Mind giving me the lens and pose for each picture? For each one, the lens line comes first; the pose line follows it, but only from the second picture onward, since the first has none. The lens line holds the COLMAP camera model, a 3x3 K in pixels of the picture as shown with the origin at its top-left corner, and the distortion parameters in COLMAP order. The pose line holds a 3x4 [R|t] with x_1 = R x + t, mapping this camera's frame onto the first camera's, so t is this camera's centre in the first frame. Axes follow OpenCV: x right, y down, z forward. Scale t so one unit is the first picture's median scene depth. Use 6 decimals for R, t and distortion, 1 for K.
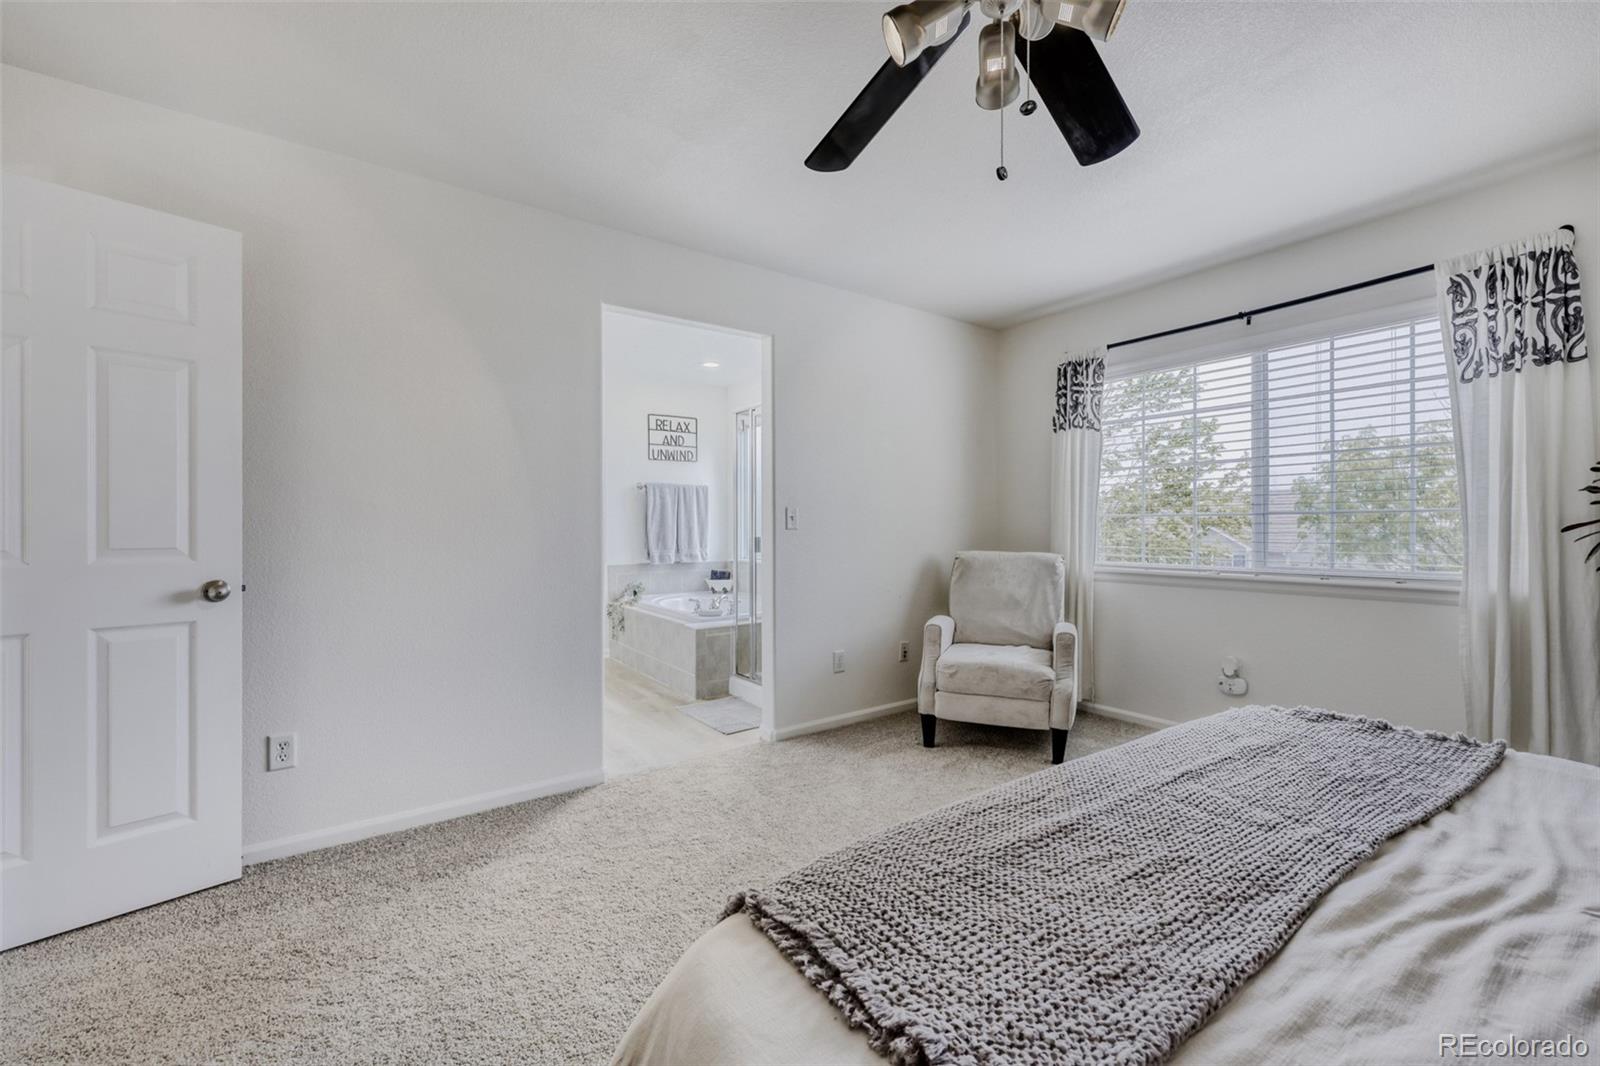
lens RADIAL K [[641.1, 0, 768.2], [0, 641.1, 529.3], [0, 0, 1]] dist [0.000208, 0.000070]
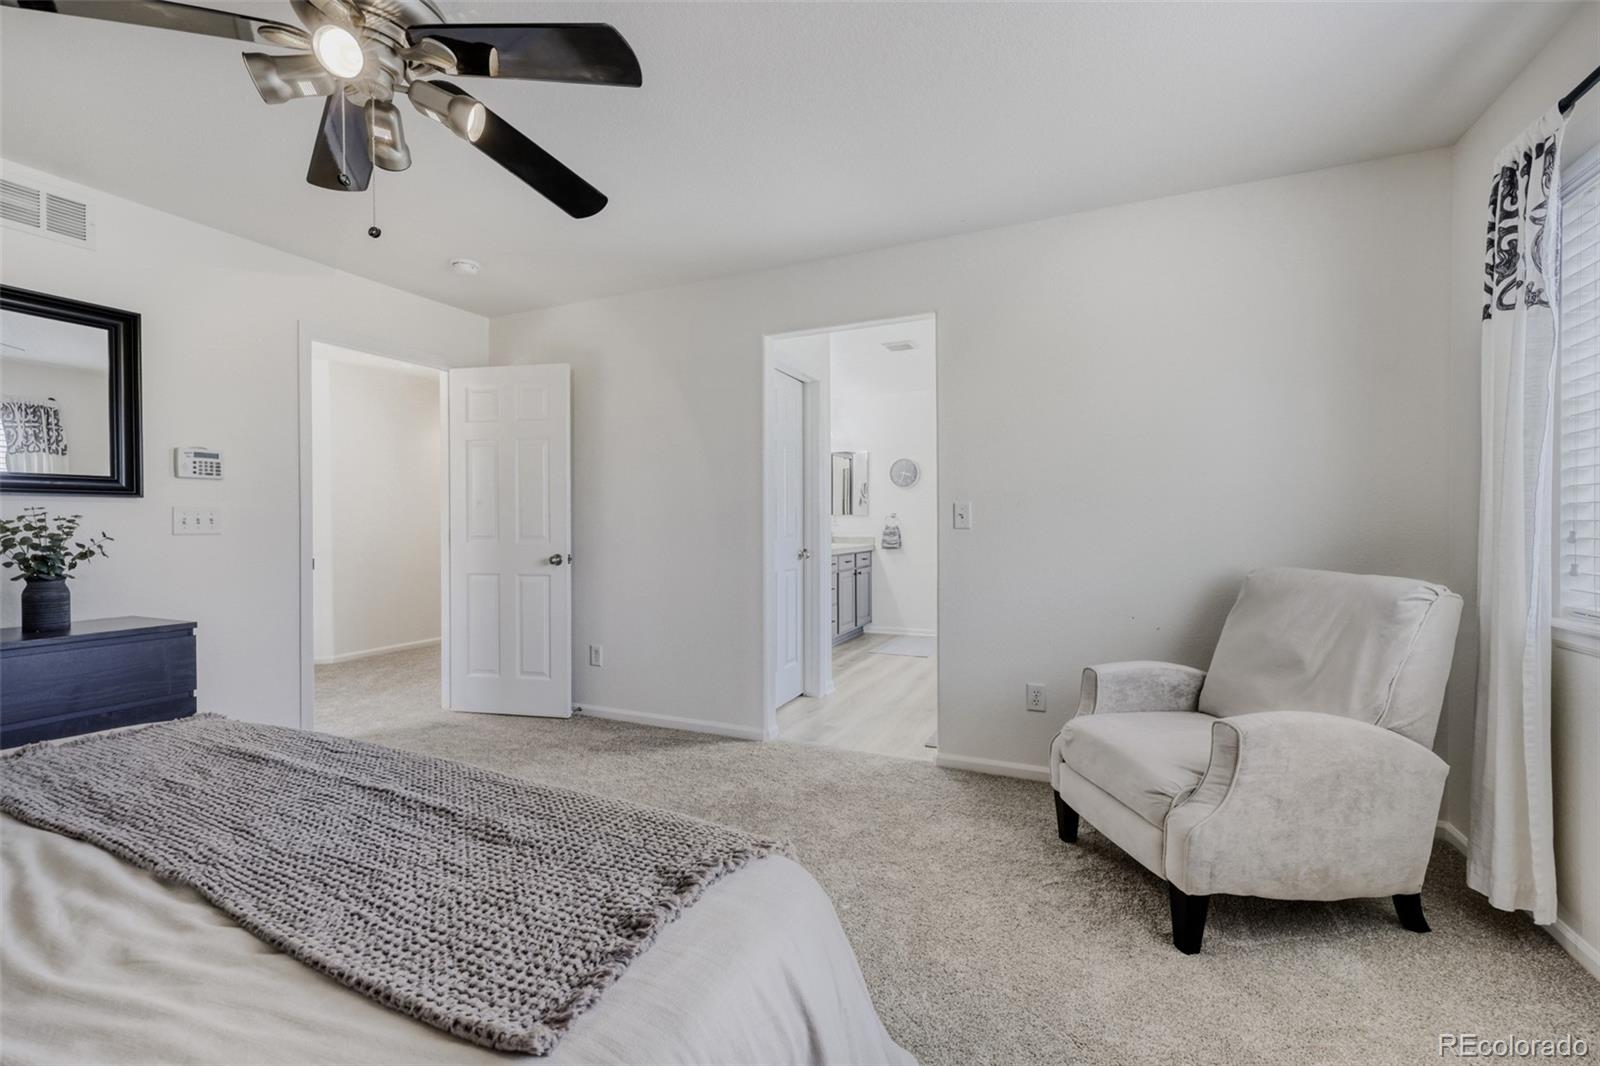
lens RADIAL K [[641.1, 0, 836.4], [0, 641.1, 526.8], [0, 0, 1]] dist [0.000208, 0.000070]
pose [[0.543839, 0.004070, -0.839180, 1.139456], [-0.002695, 0.999992, 0.003103, -0.007571], [0.839185, 0.000574, 0.543845, 0.661056]]
